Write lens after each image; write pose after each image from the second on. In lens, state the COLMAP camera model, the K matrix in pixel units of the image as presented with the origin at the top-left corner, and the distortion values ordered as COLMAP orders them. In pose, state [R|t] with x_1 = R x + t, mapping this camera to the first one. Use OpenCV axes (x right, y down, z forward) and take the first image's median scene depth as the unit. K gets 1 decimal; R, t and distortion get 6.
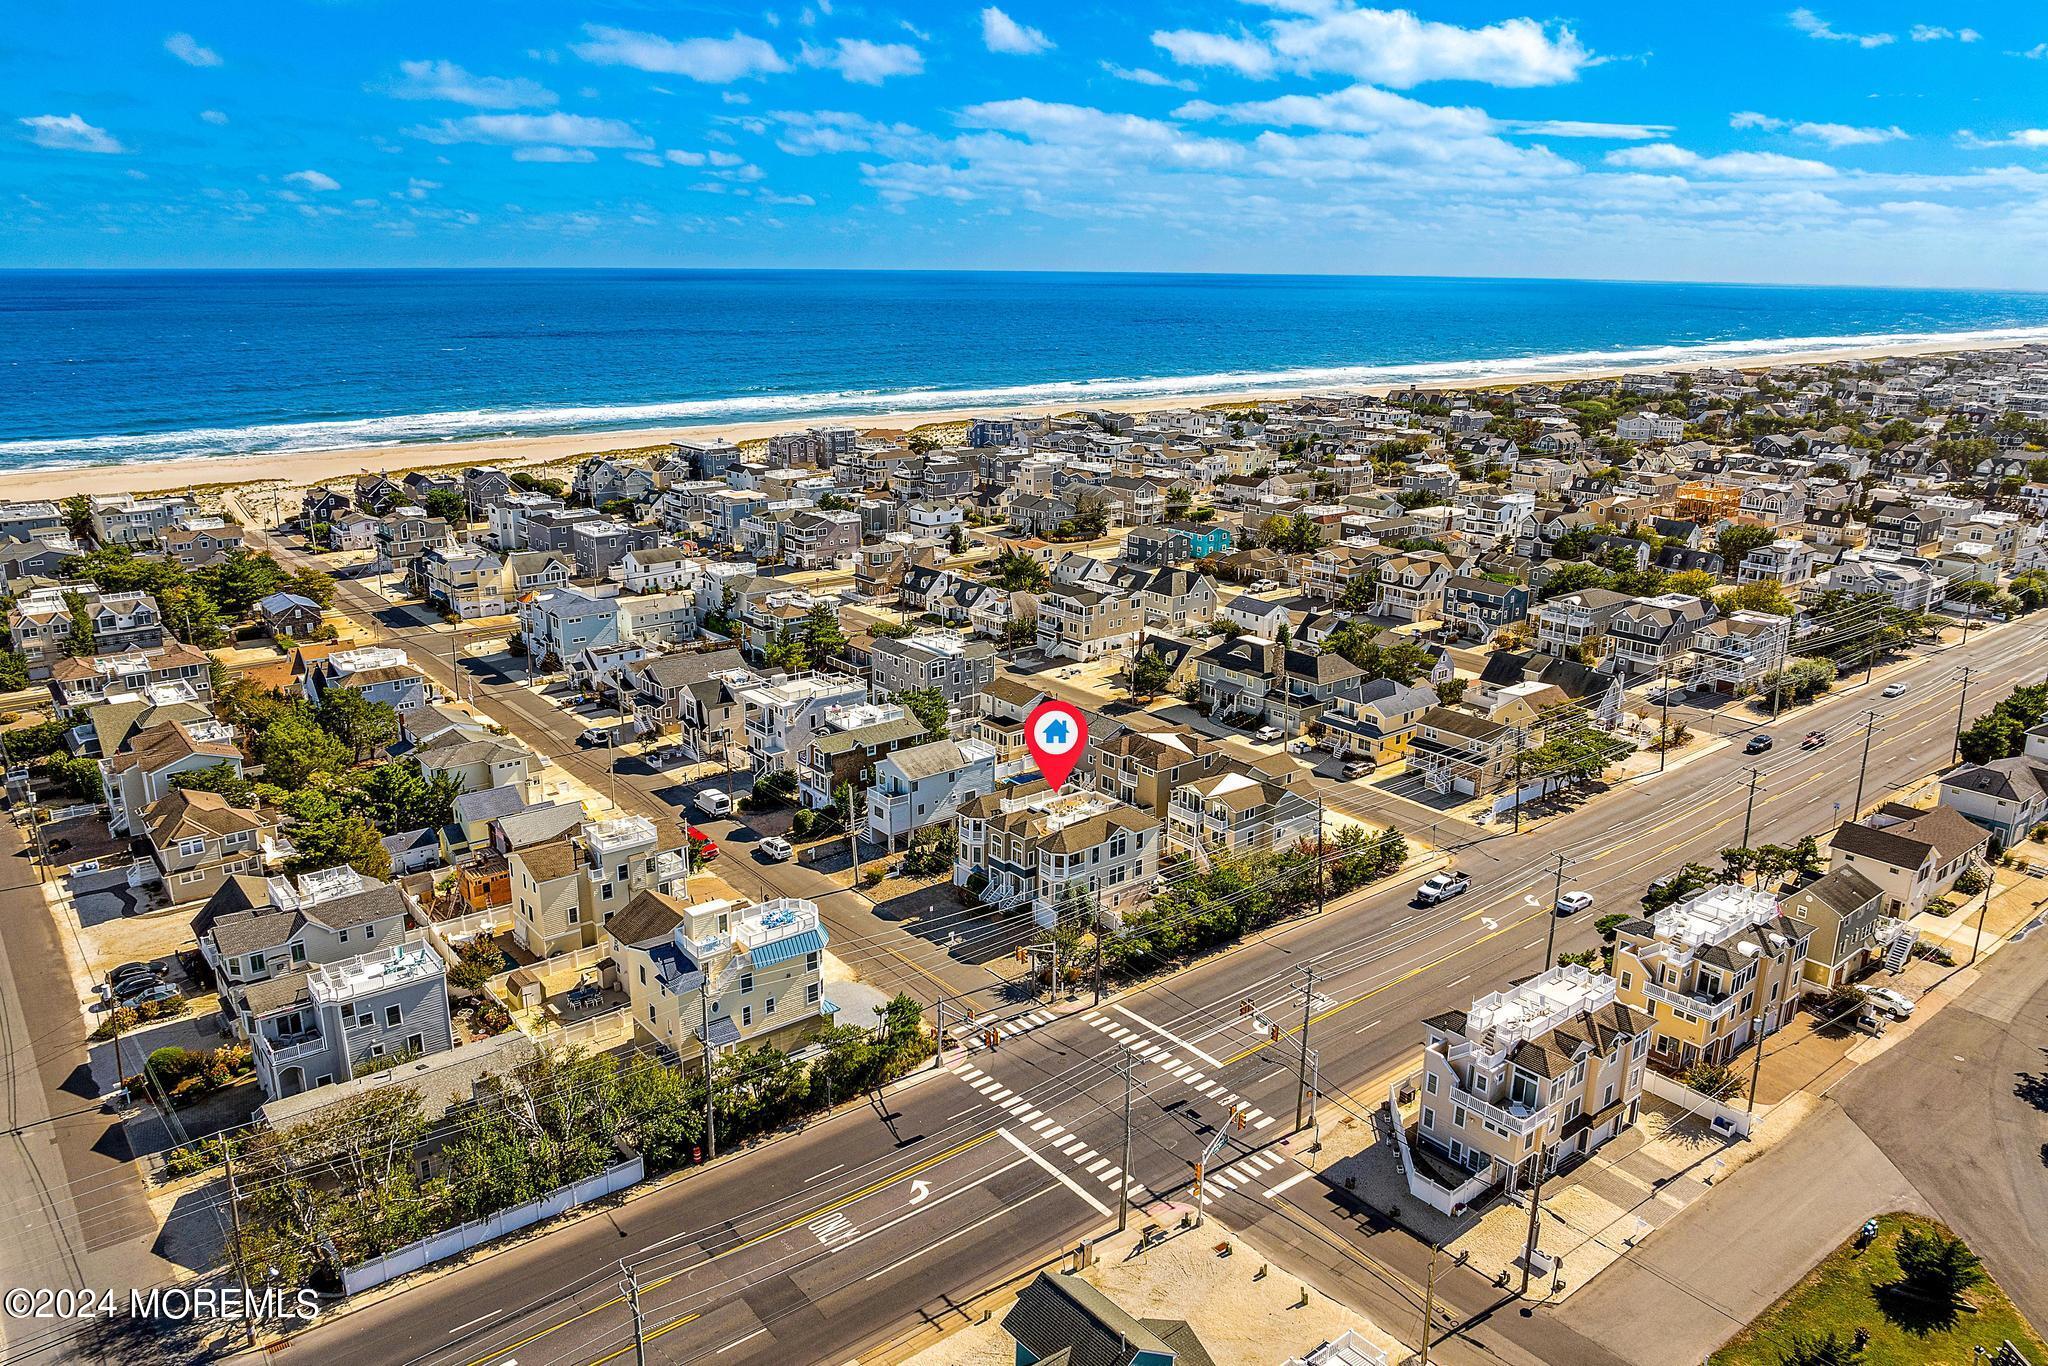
lens RADIAL K [[1461.2, 0, 1024.0], [0, 1461.2, 683.0], [0, 0, 1]] dist [-0.035096, 0.002712]
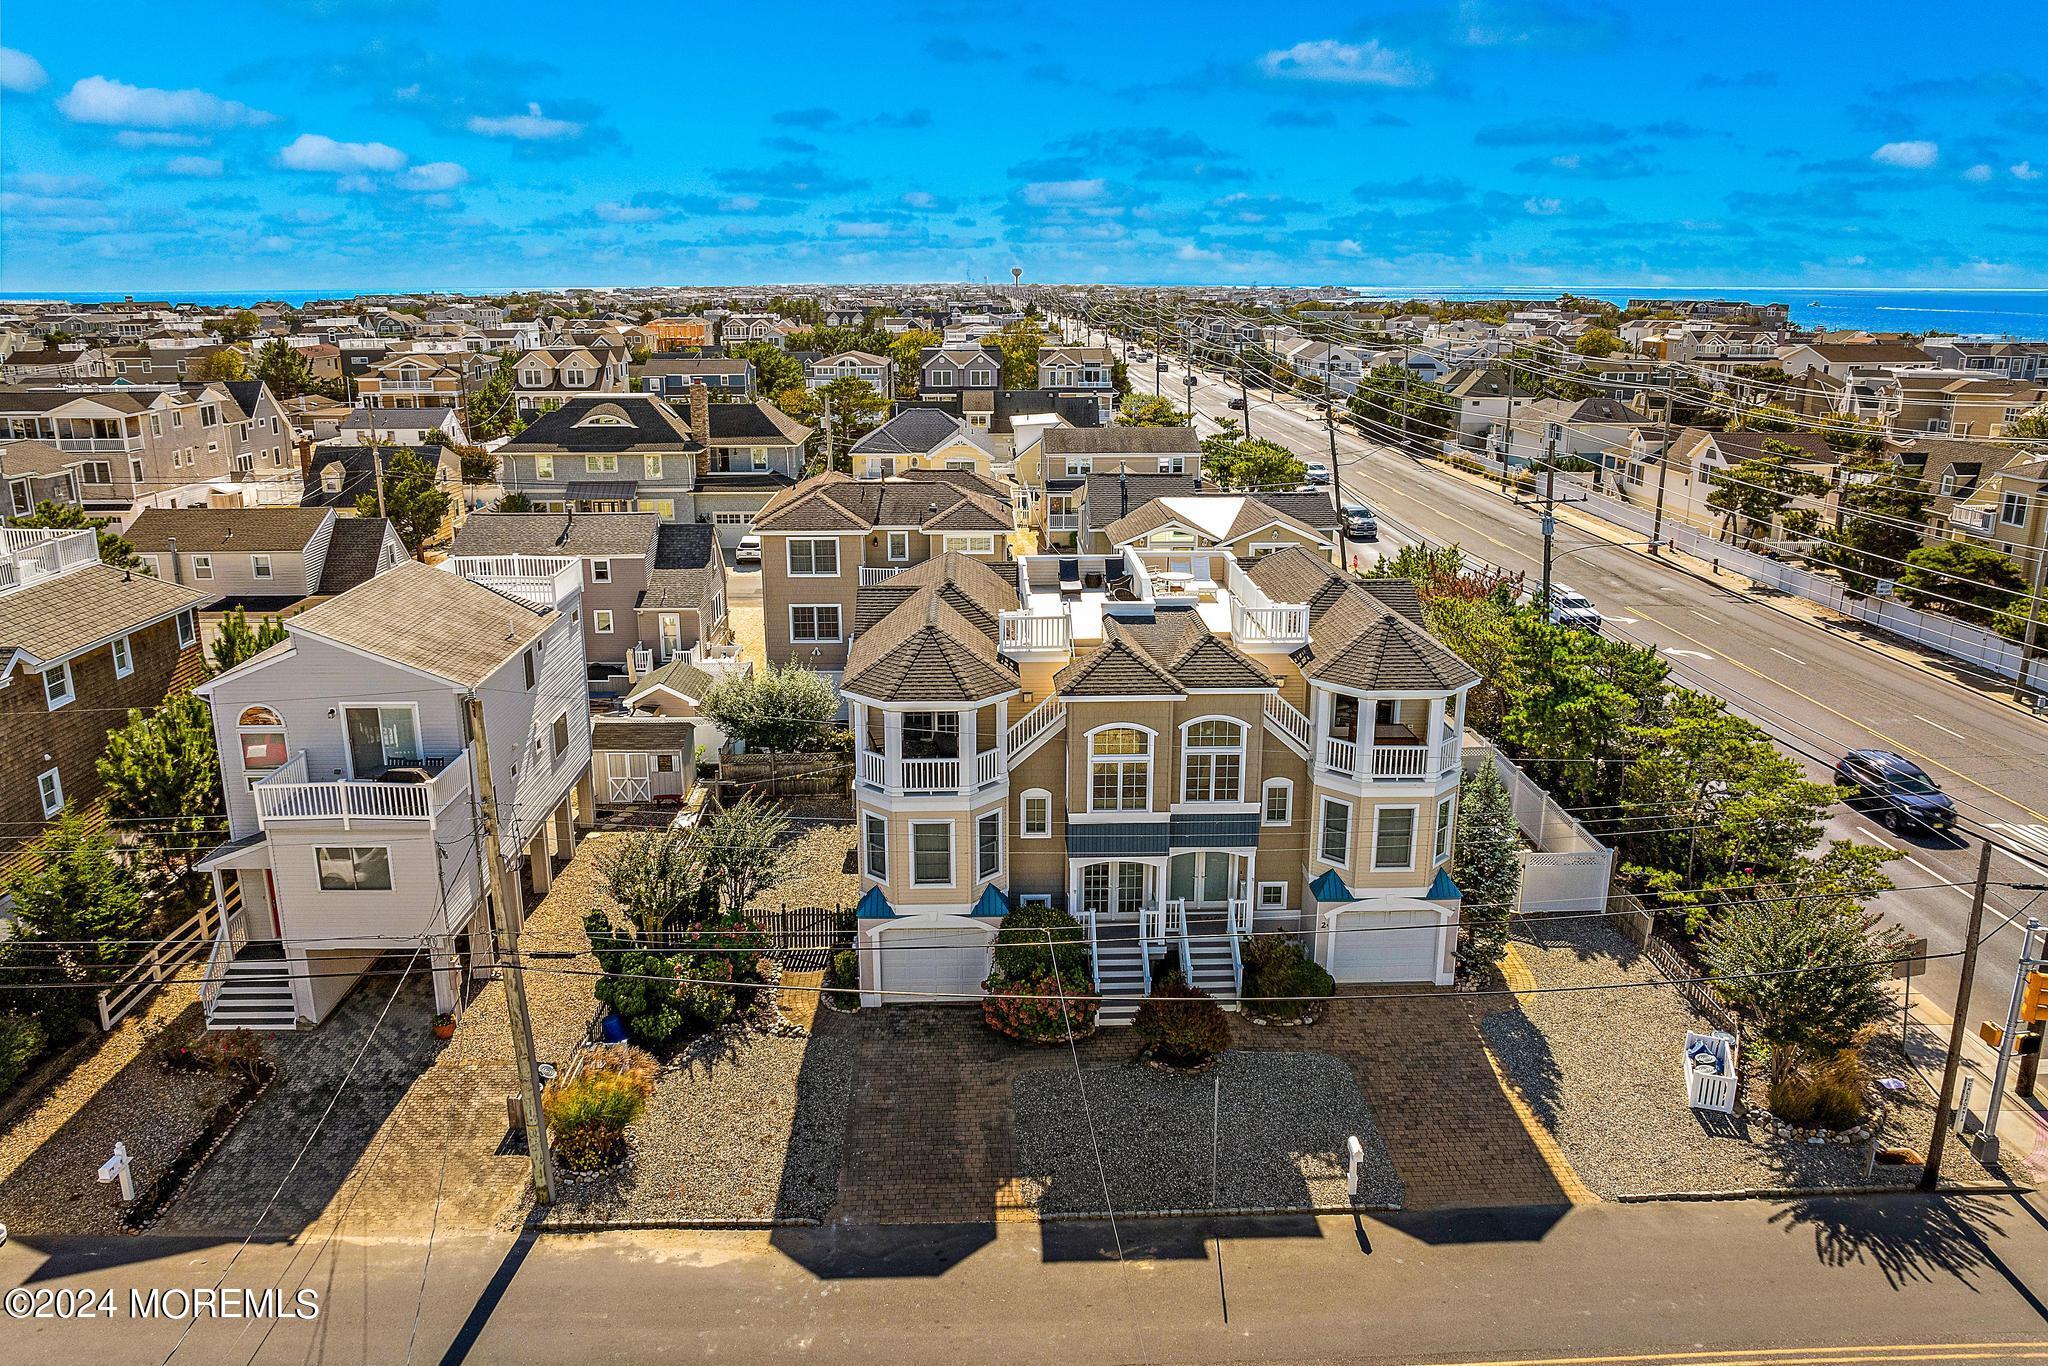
lens RADIAL K [[1437.1, 0, 1024.0], [0, 1437.1, 683.0], [0, 0, 1]] dist [-0.032976, -0.002160]
pose [[0.605625, -0.224993, 0.763280, -0.196948], [0.228281, 0.968002, 0.104210, 0.061179], [-0.762303, 0.111130, 0.637608, 0.773387]]
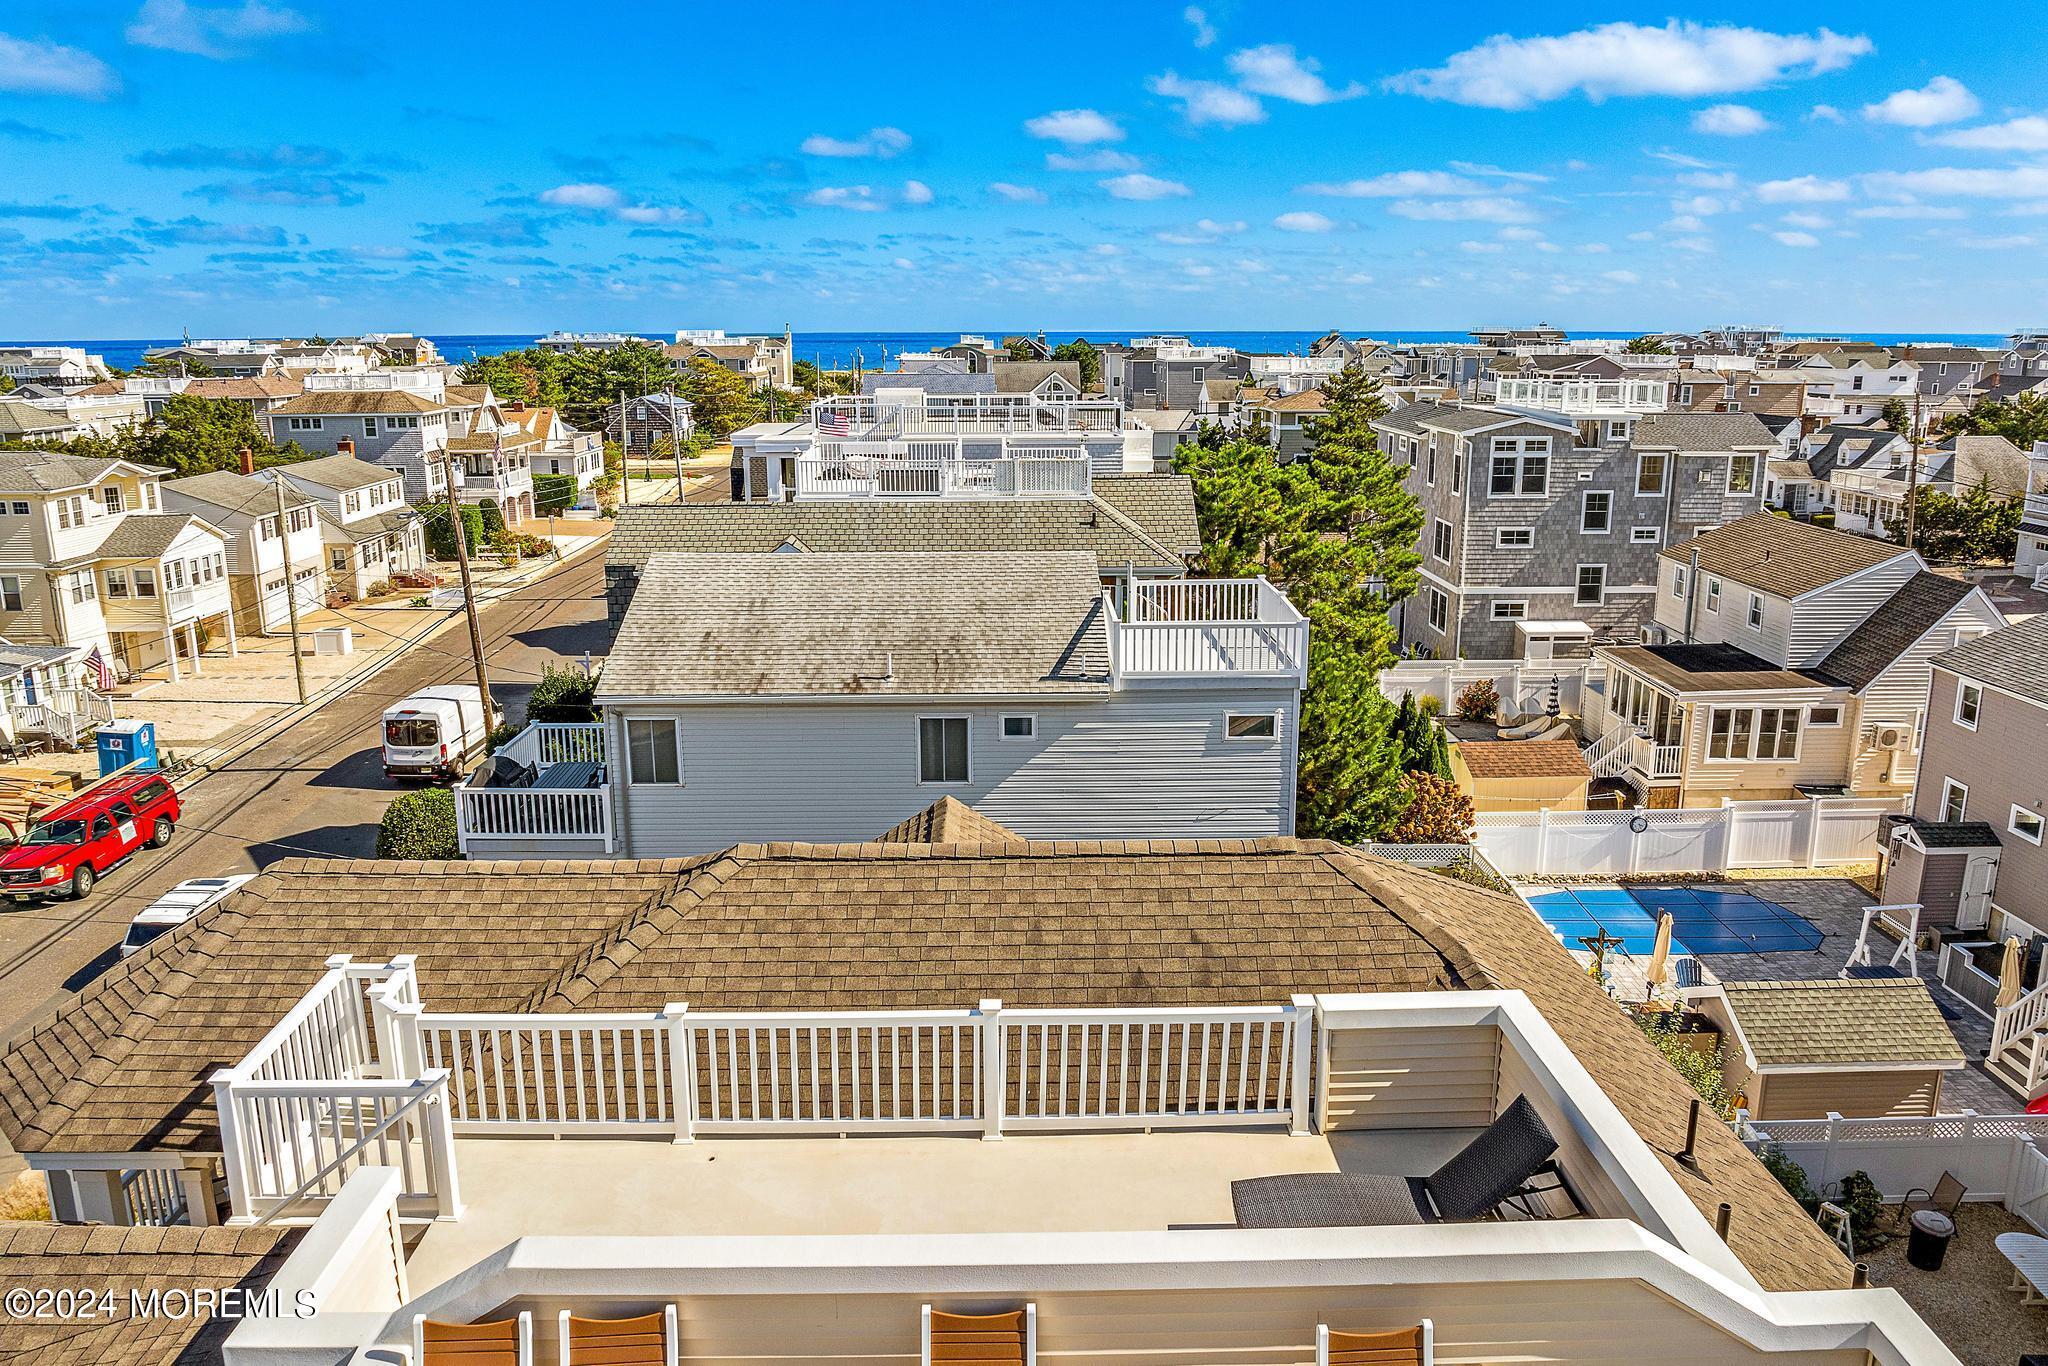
lens RADIAL K [[1437.1, 0, 1024.0], [0, 1437.1, 683.0], [0, 0, 1]] dist [-0.032976, -0.002160]
pose [[0.780695, 0.132109, -0.610789, 0.051064], [-0.160098, 0.987061, 0.008861, 0.055095], [0.604057, 0.090869, 0.791744, 0.897325]]
